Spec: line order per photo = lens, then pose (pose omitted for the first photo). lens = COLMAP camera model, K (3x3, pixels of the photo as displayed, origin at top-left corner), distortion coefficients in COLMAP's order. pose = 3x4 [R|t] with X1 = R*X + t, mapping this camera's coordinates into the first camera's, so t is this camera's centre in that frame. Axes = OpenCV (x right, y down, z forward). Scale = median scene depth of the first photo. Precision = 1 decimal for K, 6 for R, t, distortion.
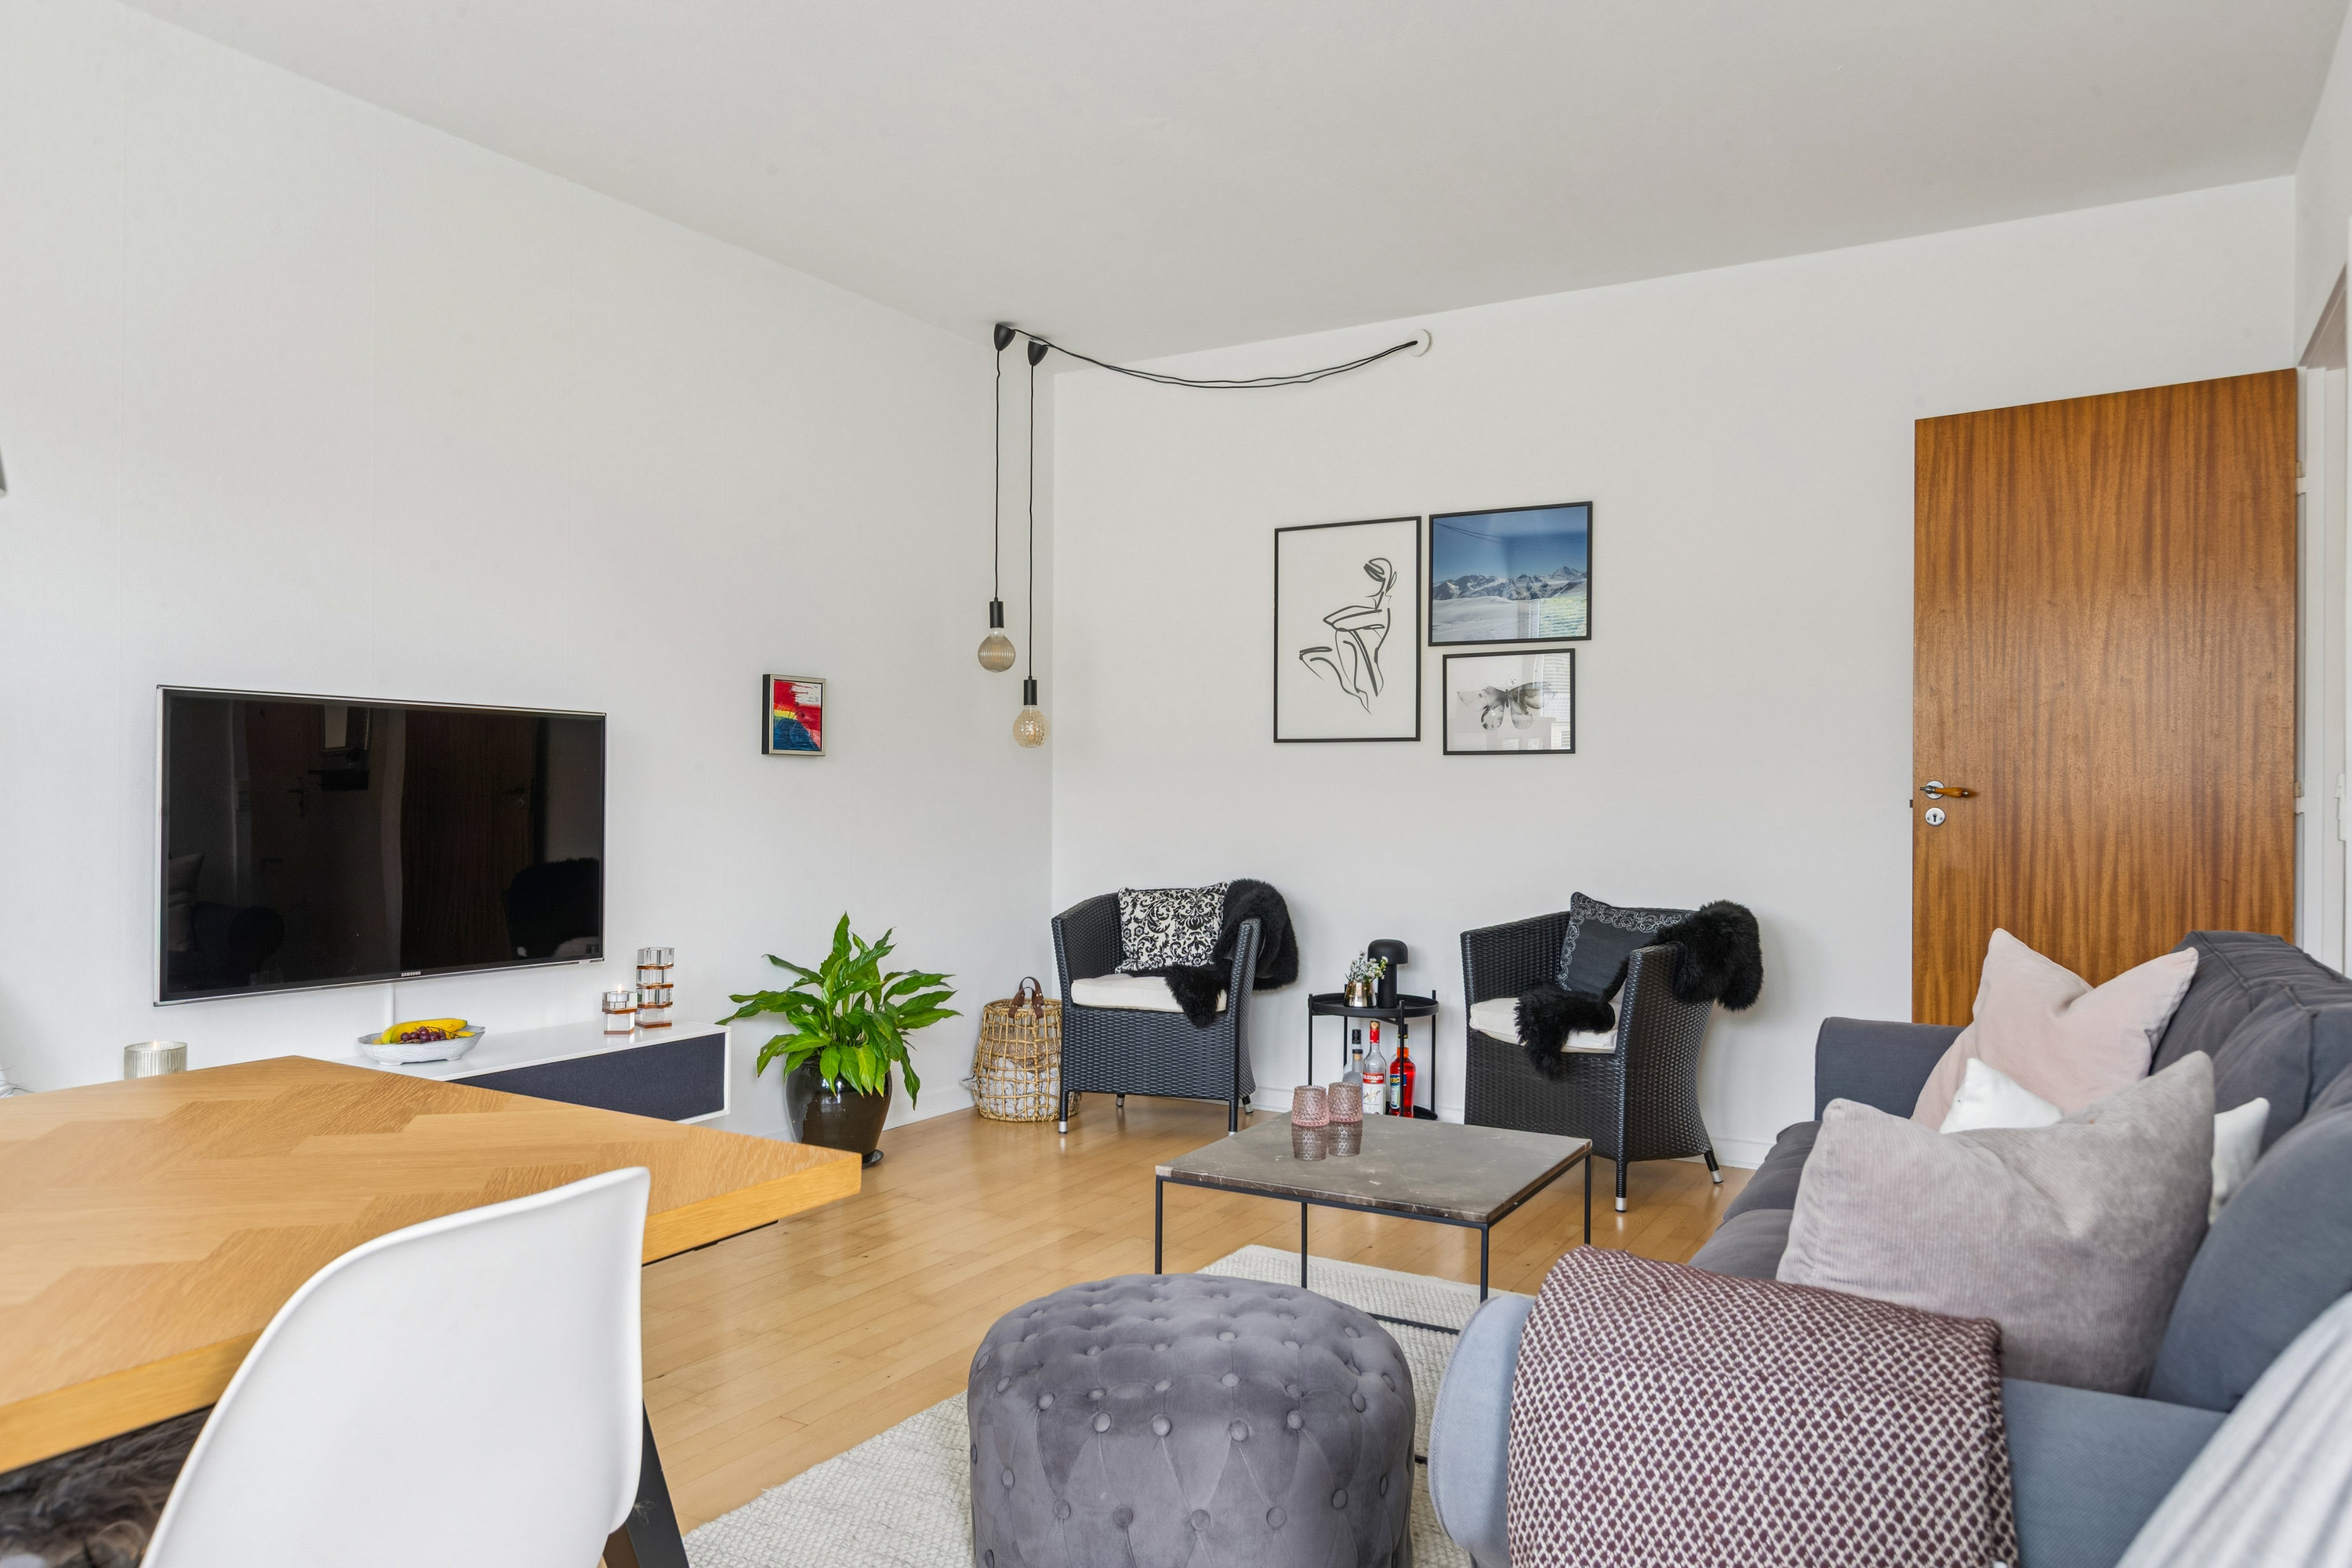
lens RADIAL K [[1605.5, 0, 1156.0], [0, 1605.5, 788.6], [0, 0, 1]] dist [-0.009827, 0.005974]
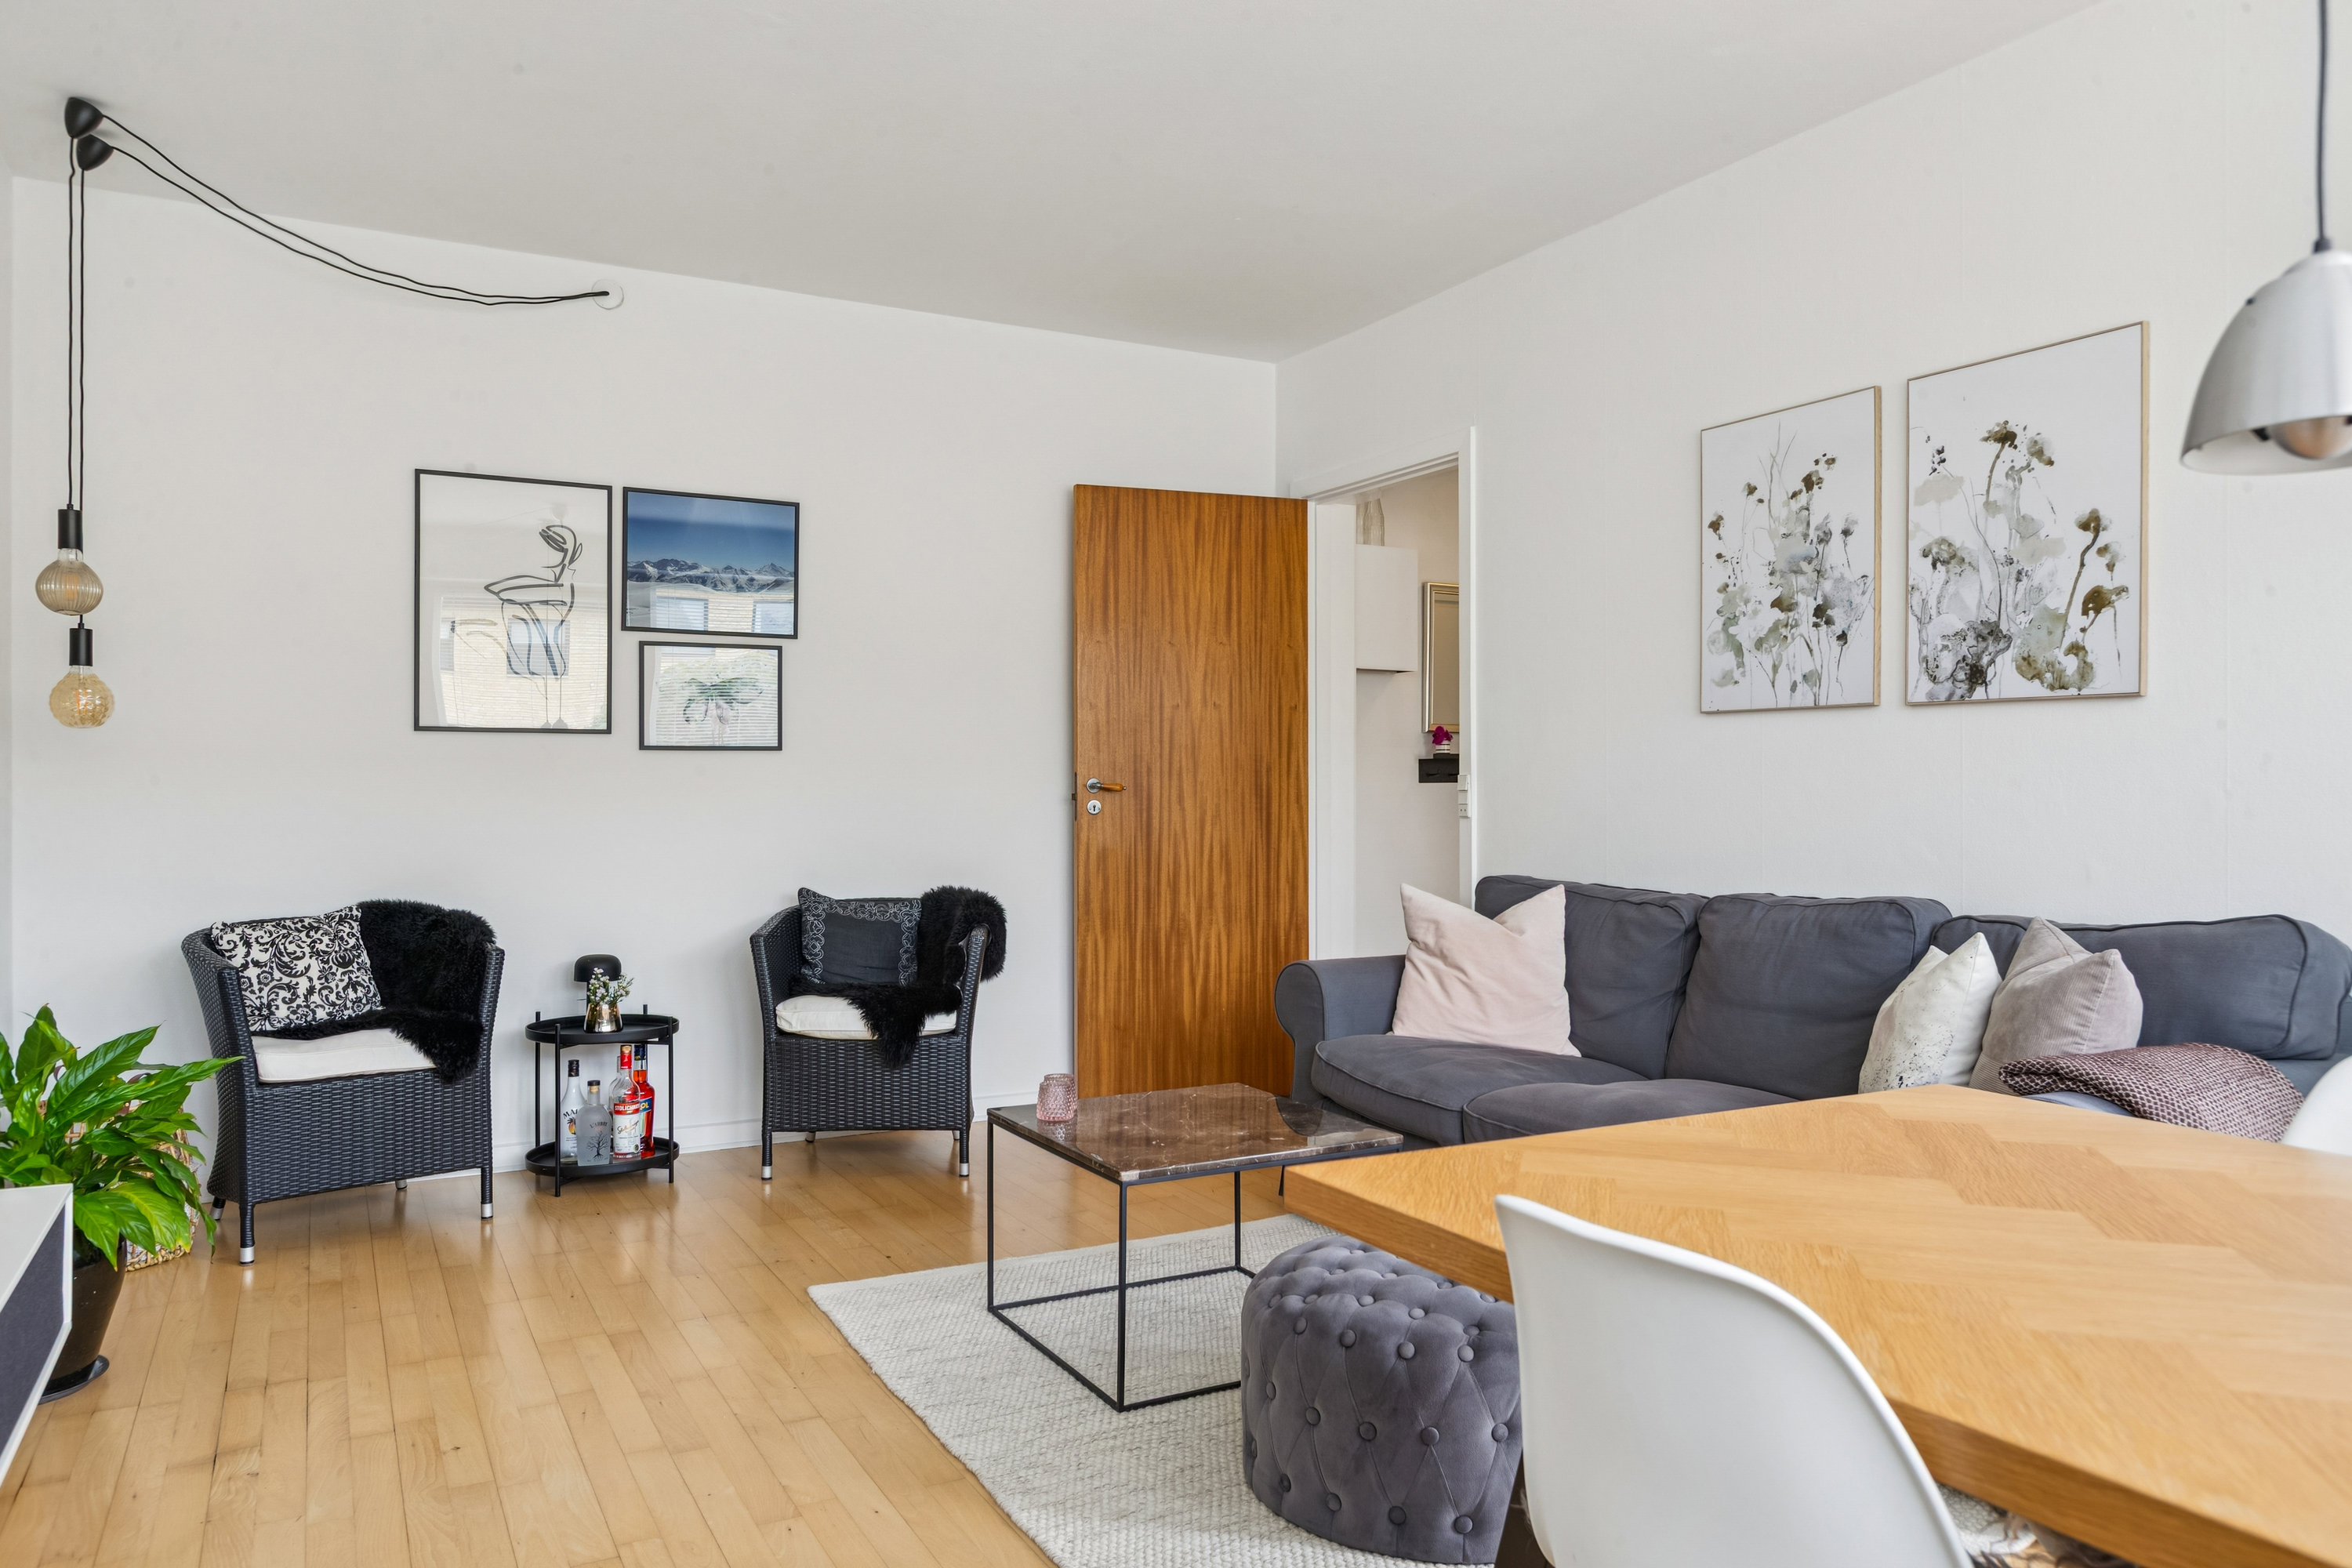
lens RADIAL K [[1605.5, 0, 1178.2], [0, 1605.5, 787.7], [0, 0, 1]] dist [-0.009827, 0.005974]
pose [[0.494712, -0.004645, 0.869044, -0.501645], [0.001802, 0.999989, 0.004319, -0.002600], [-0.869055, -0.000571, 0.494715, 0.292528]]
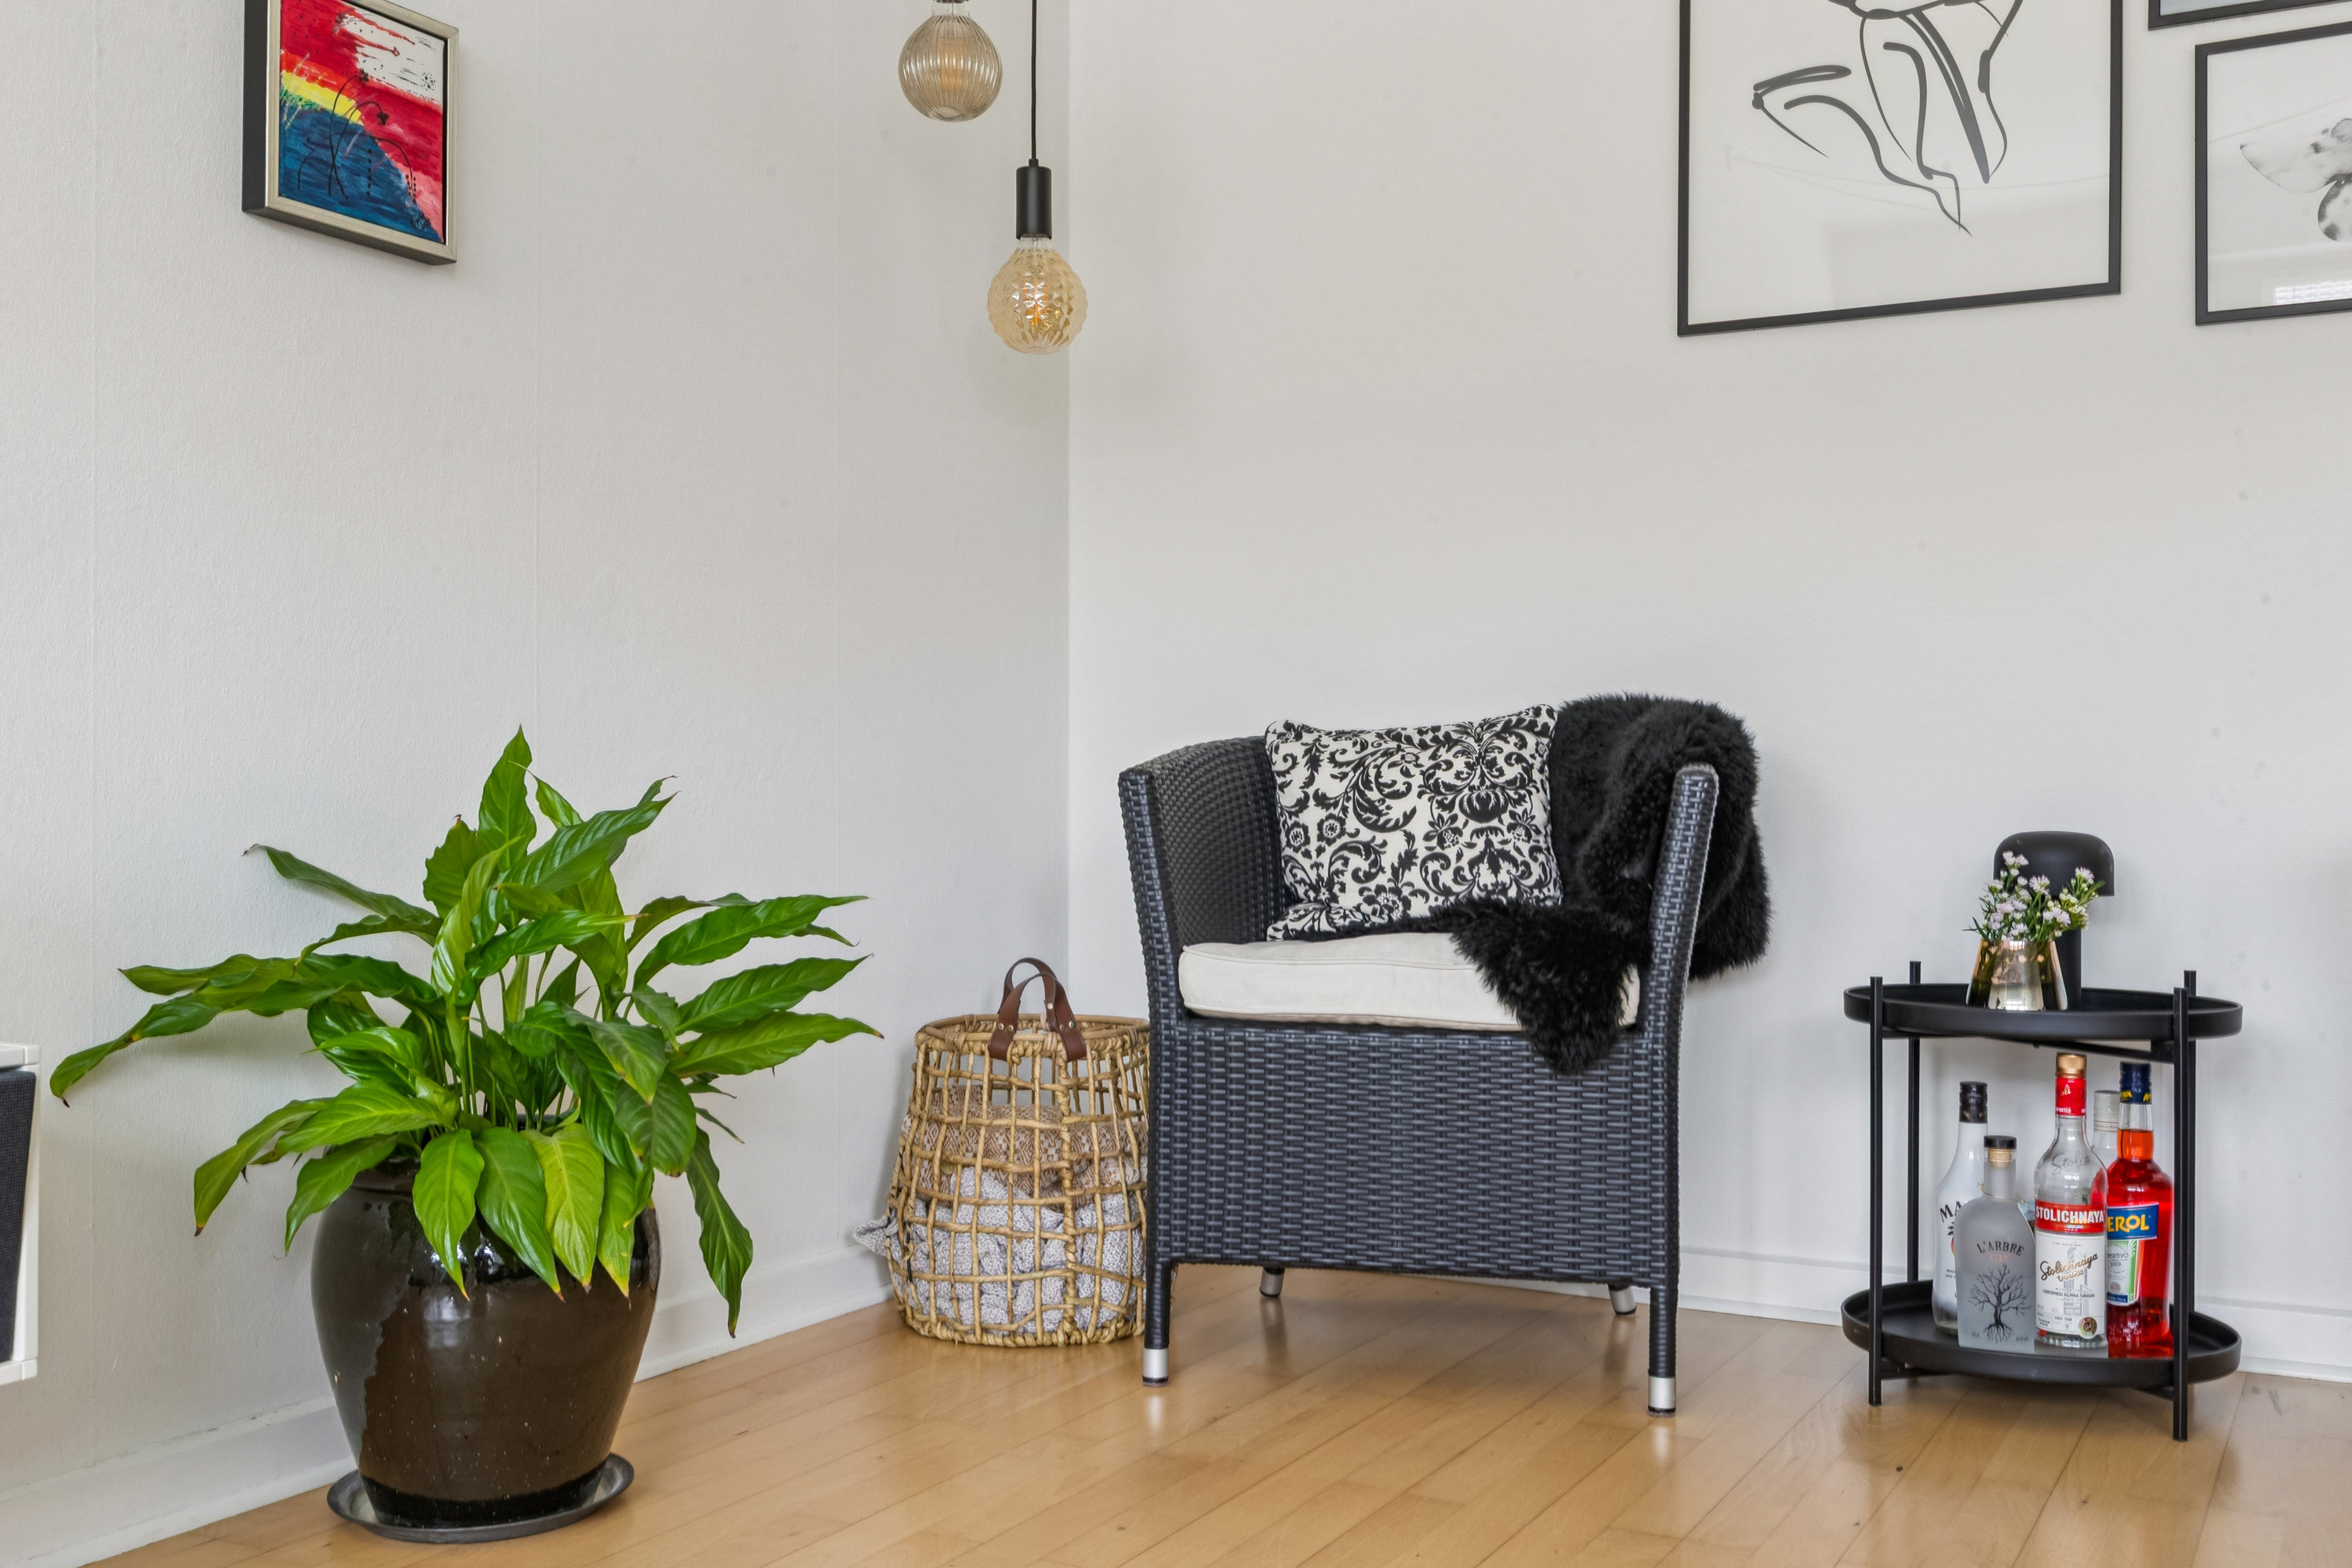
lens RADIAL K [[2253.1, 0, 1151.9], [0, 2253.1, 812.3], [0, 0, 1]] dist [0.010091, 0.000000]
pose [[0.999013, -0.001246, 0.044391, -0.084563], [0.001207, 0.999999, 0.000904, 0.094529], [-0.044392, -0.000849, 0.999014, 0.534680]]
